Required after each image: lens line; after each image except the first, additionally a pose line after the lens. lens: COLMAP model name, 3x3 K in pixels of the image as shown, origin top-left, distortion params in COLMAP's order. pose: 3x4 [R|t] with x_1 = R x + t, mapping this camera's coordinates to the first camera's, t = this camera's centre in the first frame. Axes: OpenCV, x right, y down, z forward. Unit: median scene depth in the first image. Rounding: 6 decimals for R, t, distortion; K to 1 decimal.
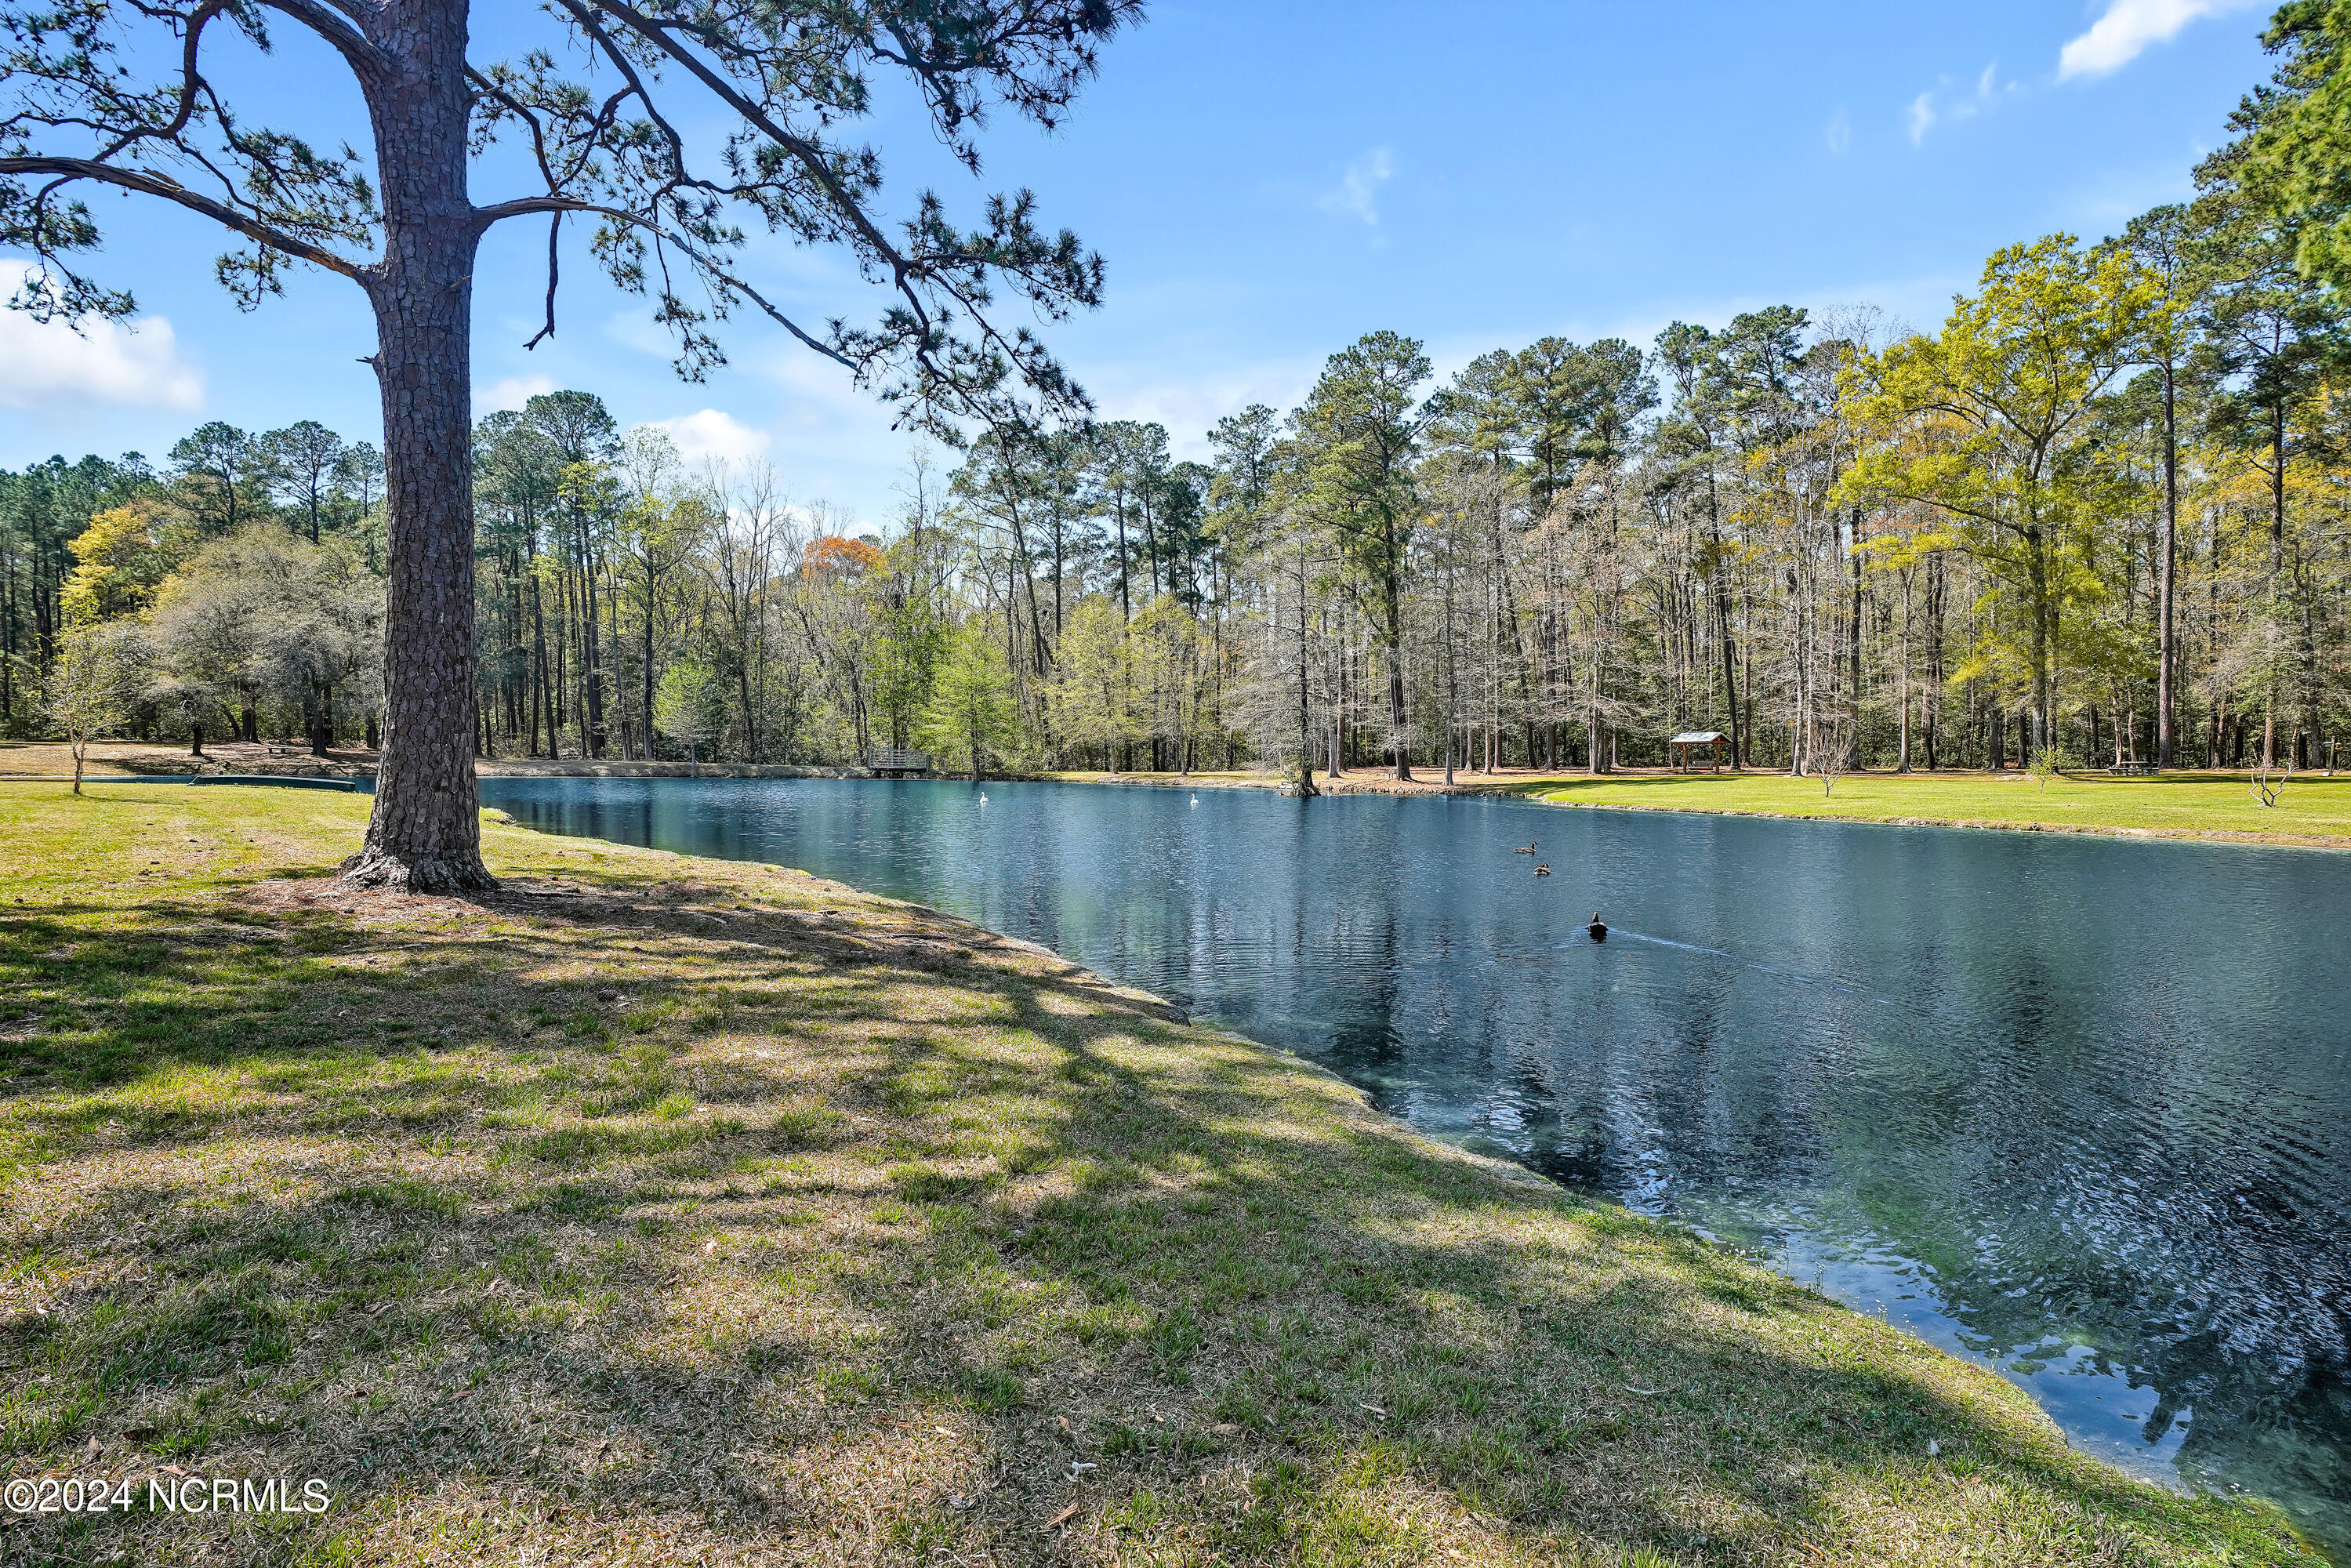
lens RADIAL K [[1065.4, 0, 1177.3], [0, 1065.4, 752.2], [0, 0, 1]] dist [0.001655, 0.001467]
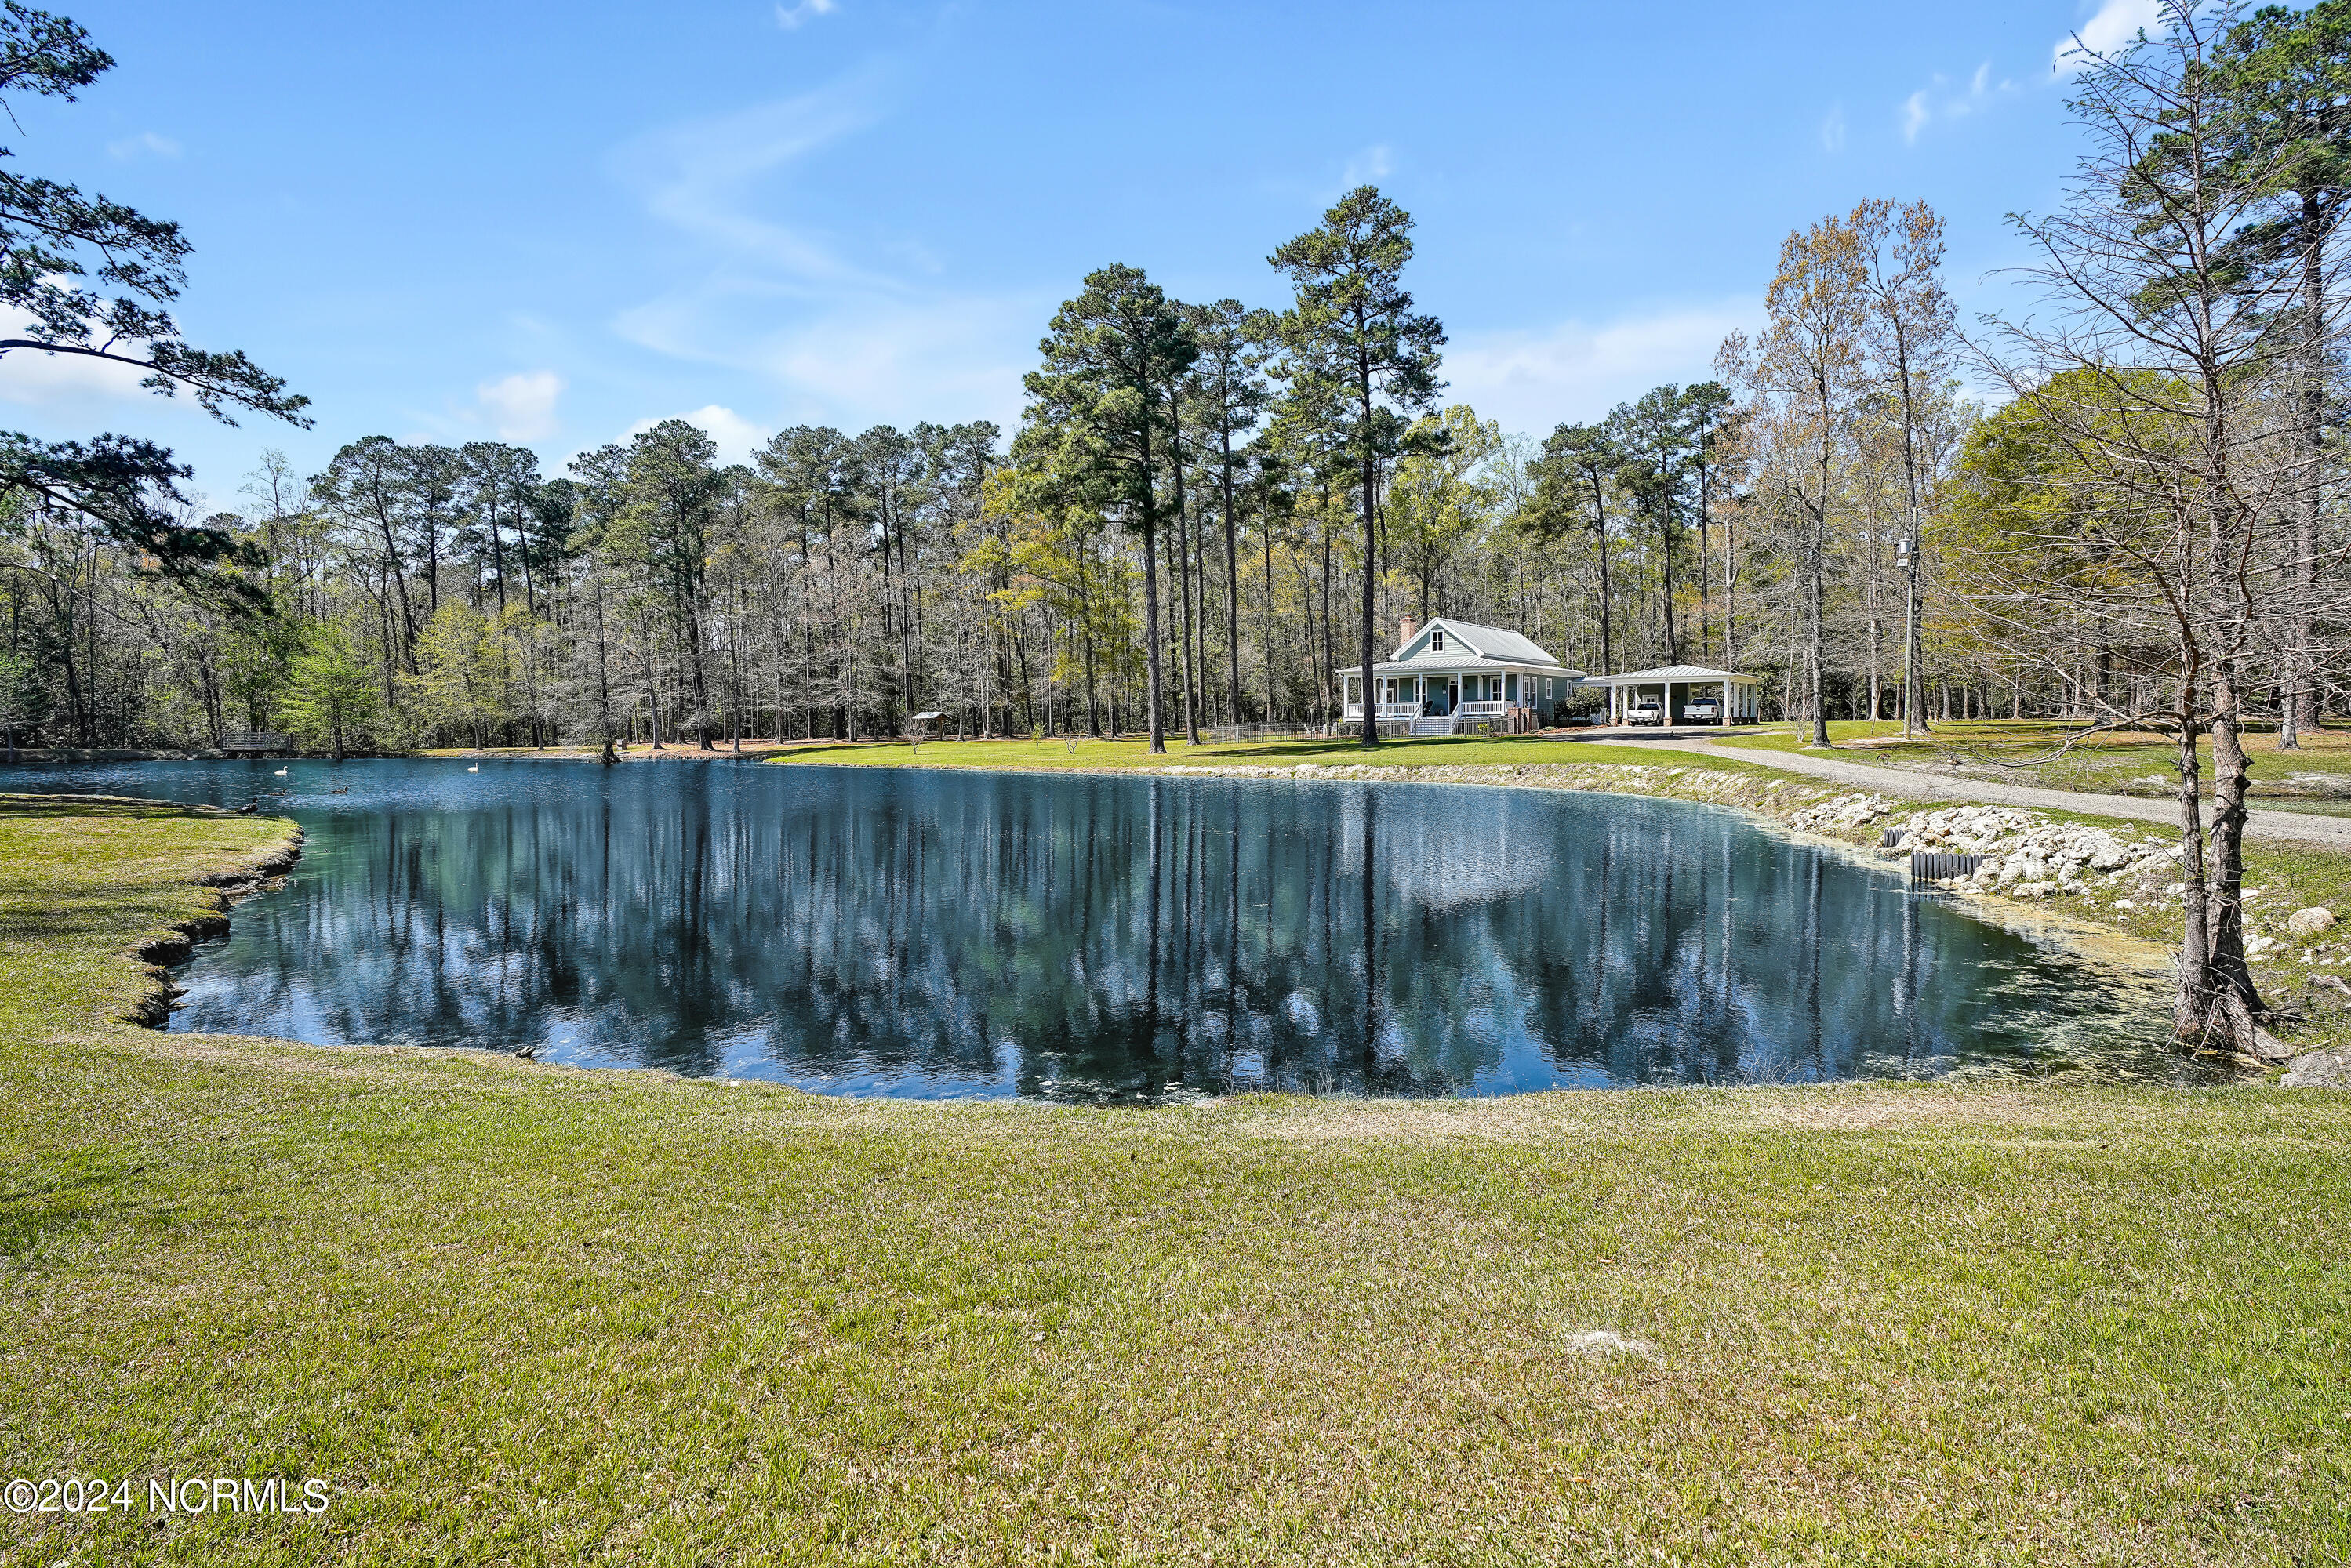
lens RADIAL K [[1159.5, 0, 1181.8], [0, 1159.5, 728.1], [0, 0, 1]] dist [0.009167, 0.001535]
pose [[0.925875, -0.016786, 0.377458, 0.173323], [0.013023, 0.999837, 0.012519, -0.009248], [-0.377606, -0.006676, 0.925942, -0.491707]]
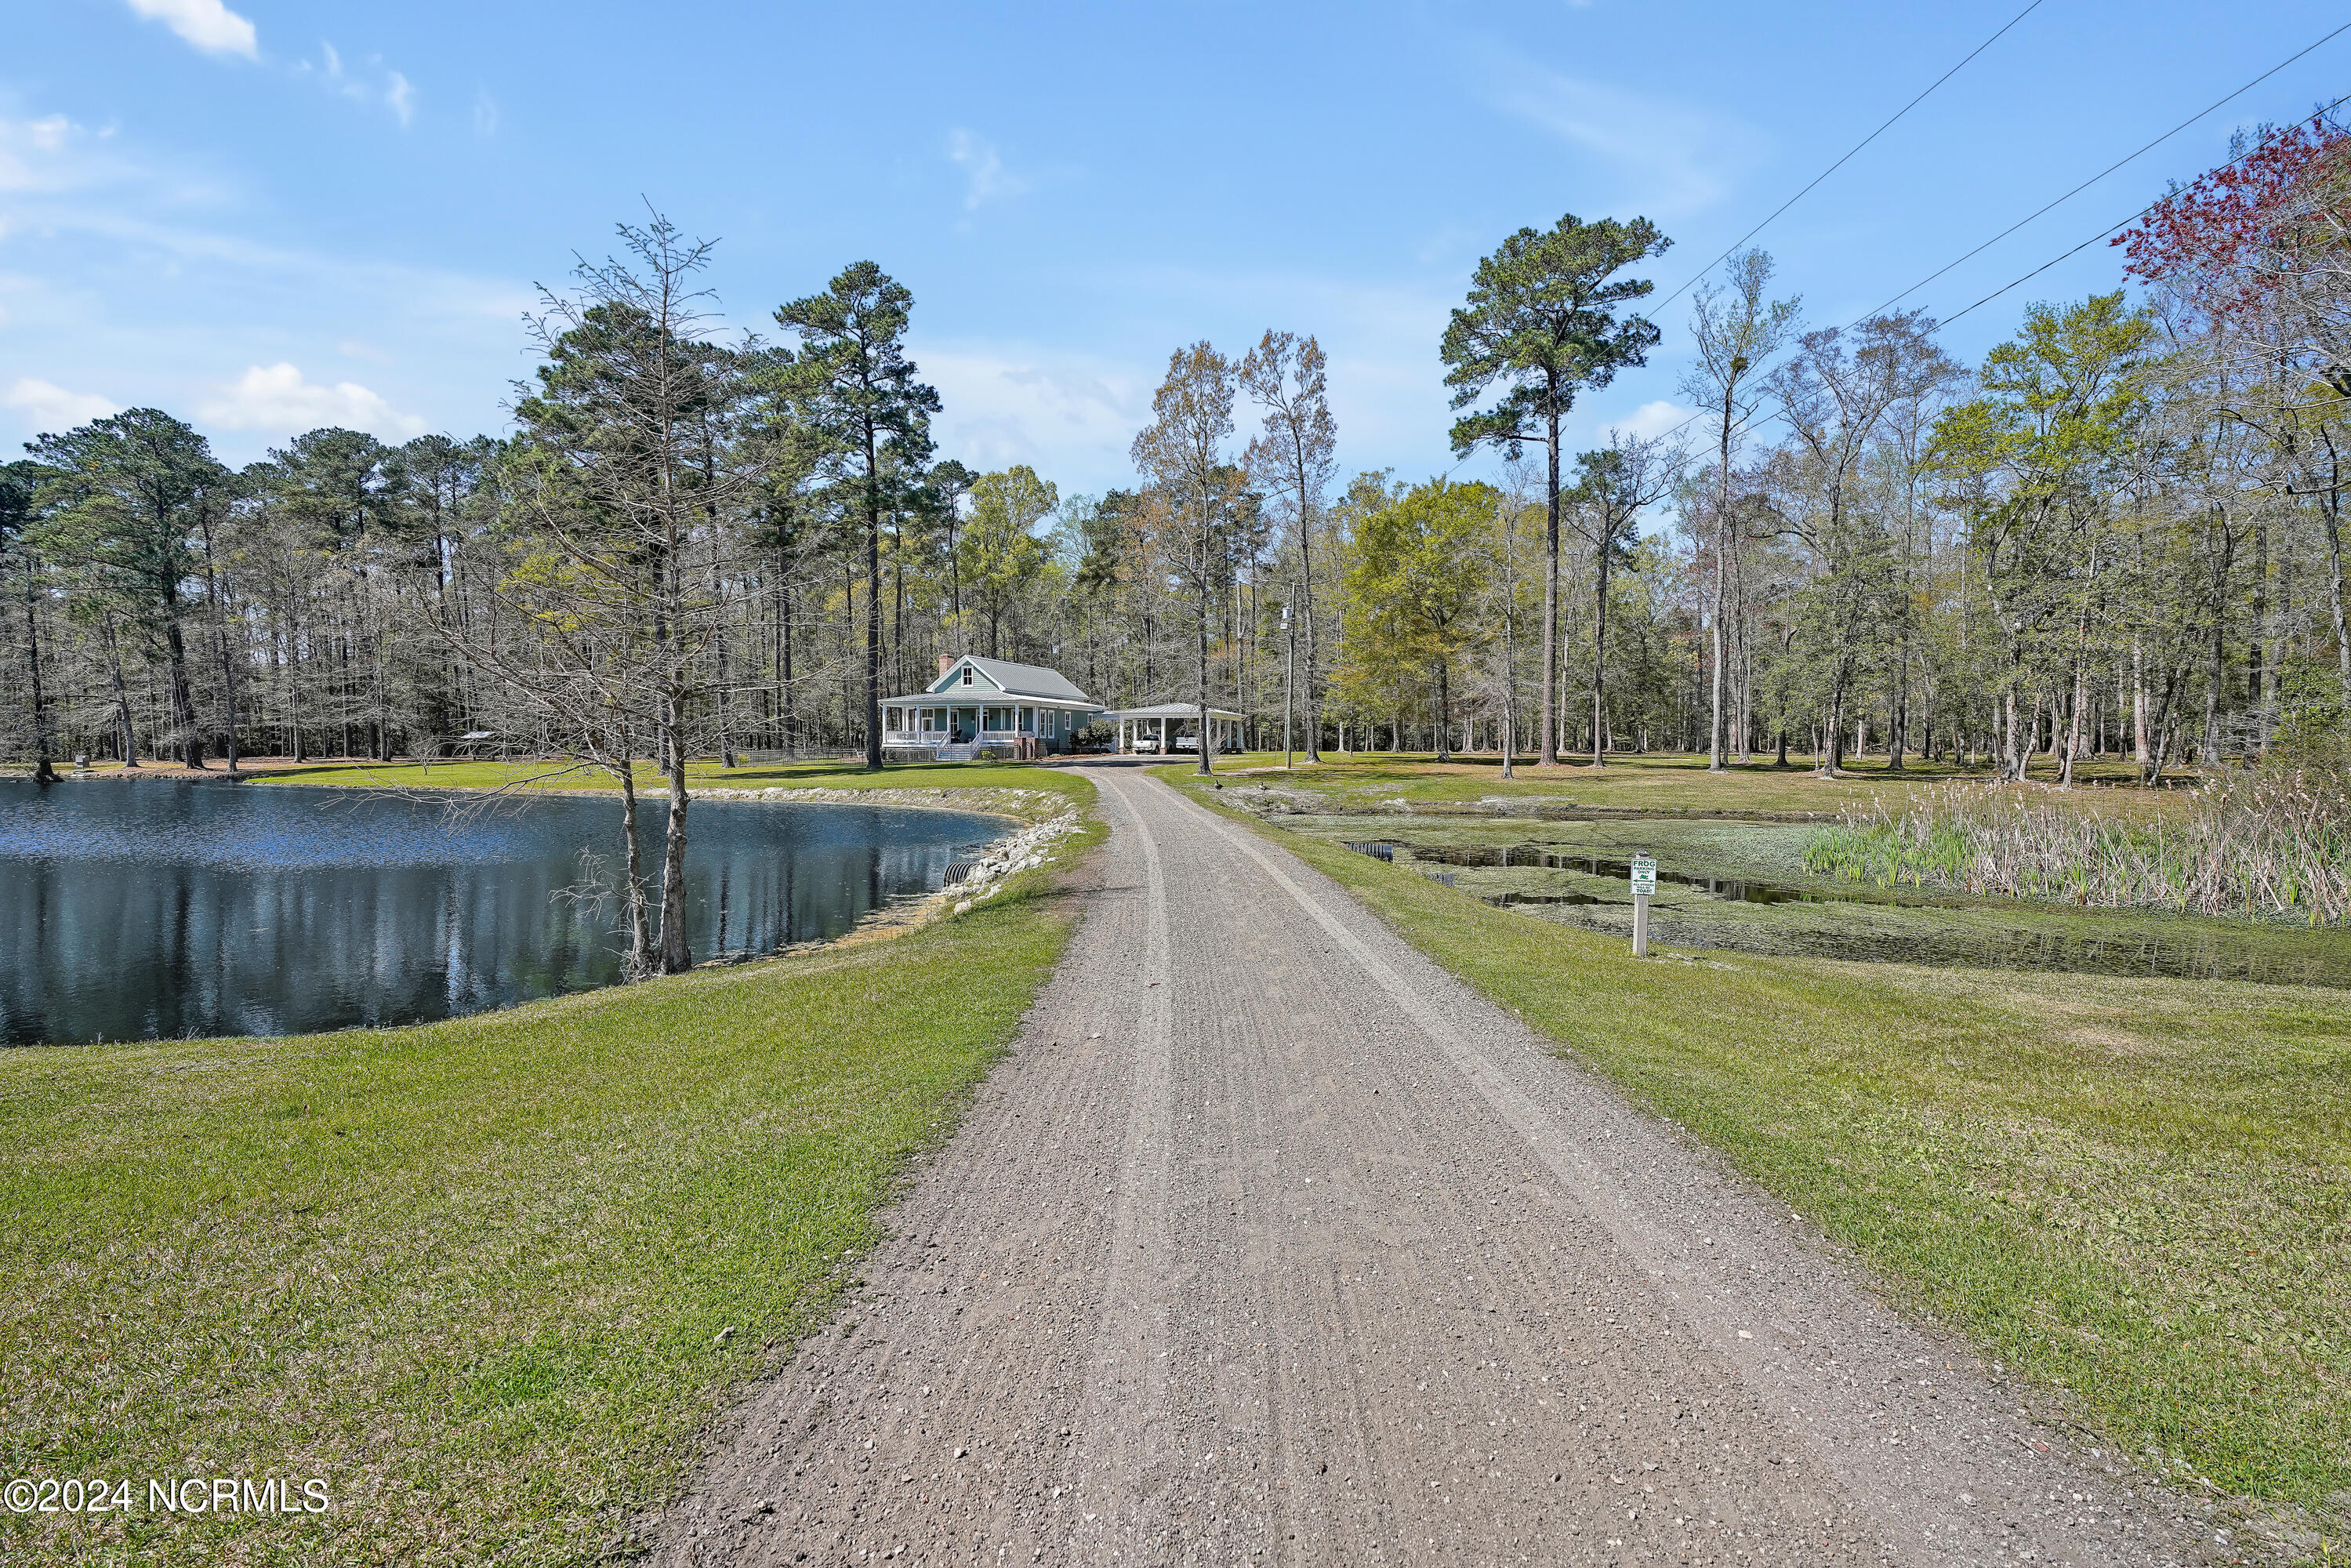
lens RADIAL K [[1065.4, 0, 1177.3], [0, 1065.4, 752.2], [0, 0, 1]] dist [0.001655, 0.001467]
pose [[0.783274, -0.007137, 0.621636, 0.272757], [-0.002556, 0.999889, 0.014700, -0.011183], [-0.621672, -0.013103, 0.783168, -0.574566]]
